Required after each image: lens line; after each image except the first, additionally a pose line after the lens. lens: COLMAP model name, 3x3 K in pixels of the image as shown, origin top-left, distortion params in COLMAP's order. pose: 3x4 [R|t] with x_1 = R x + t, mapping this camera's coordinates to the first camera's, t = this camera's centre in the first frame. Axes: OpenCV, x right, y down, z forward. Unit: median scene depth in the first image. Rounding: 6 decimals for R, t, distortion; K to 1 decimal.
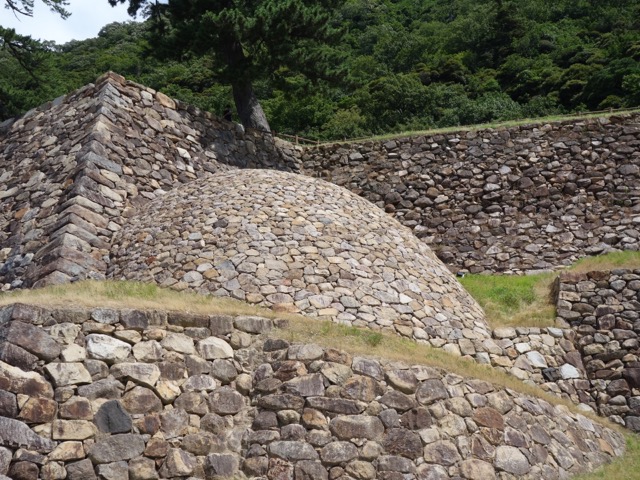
lens RADIAL K [[939.8, 0, 320.0], [0, 939.8, 240.0], [0, 0, 1]] dist [0.014995, 0.059015]
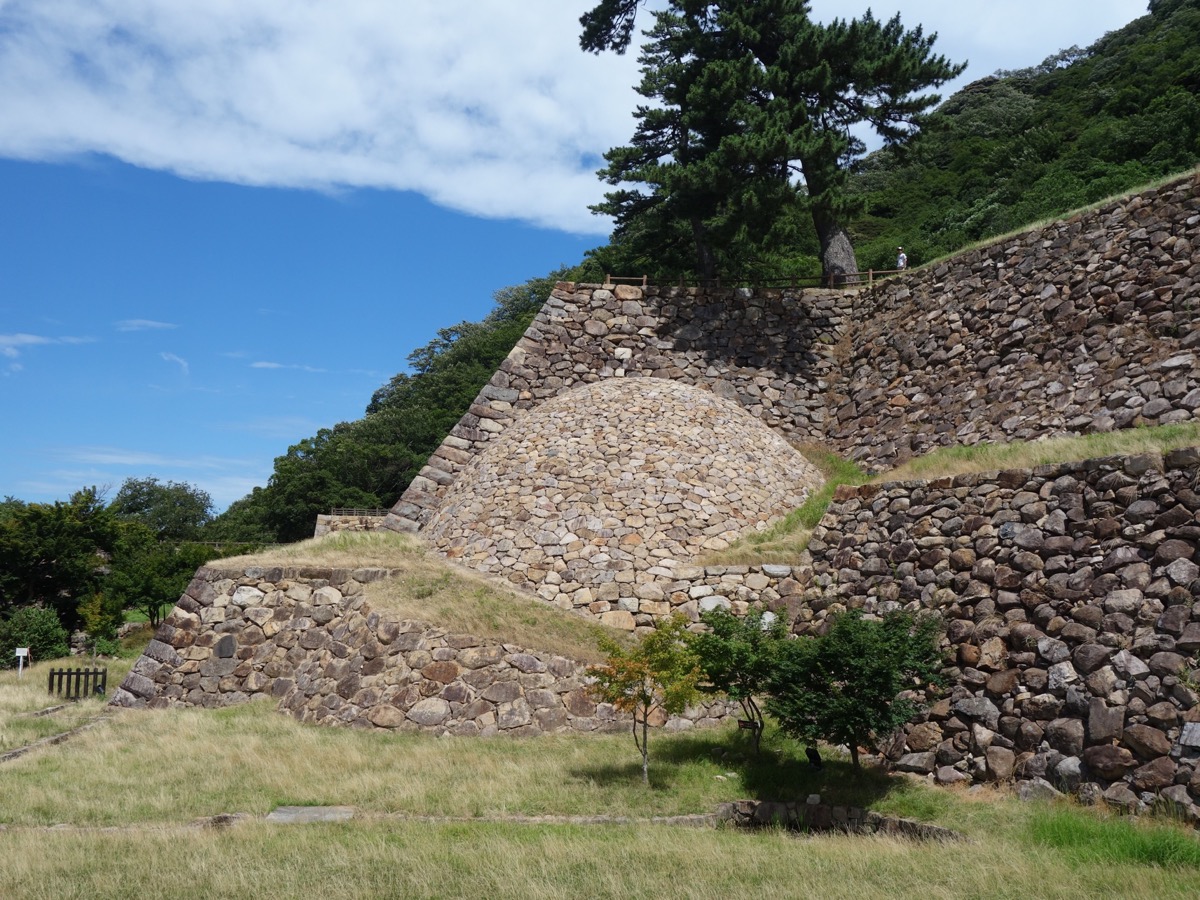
lens RADIAL K [[1762.1, 0, 600.0], [0, 1762.1, 450.0], [0, 0, 1]] dist [0.014995, 0.059015]
pose [[0.420123, -0.011028, -0.907400, 1.669314], [0.154008, 0.986287, 0.059318, -0.123615], [0.894303, -0.164668, 0.416060, 0.283359]]
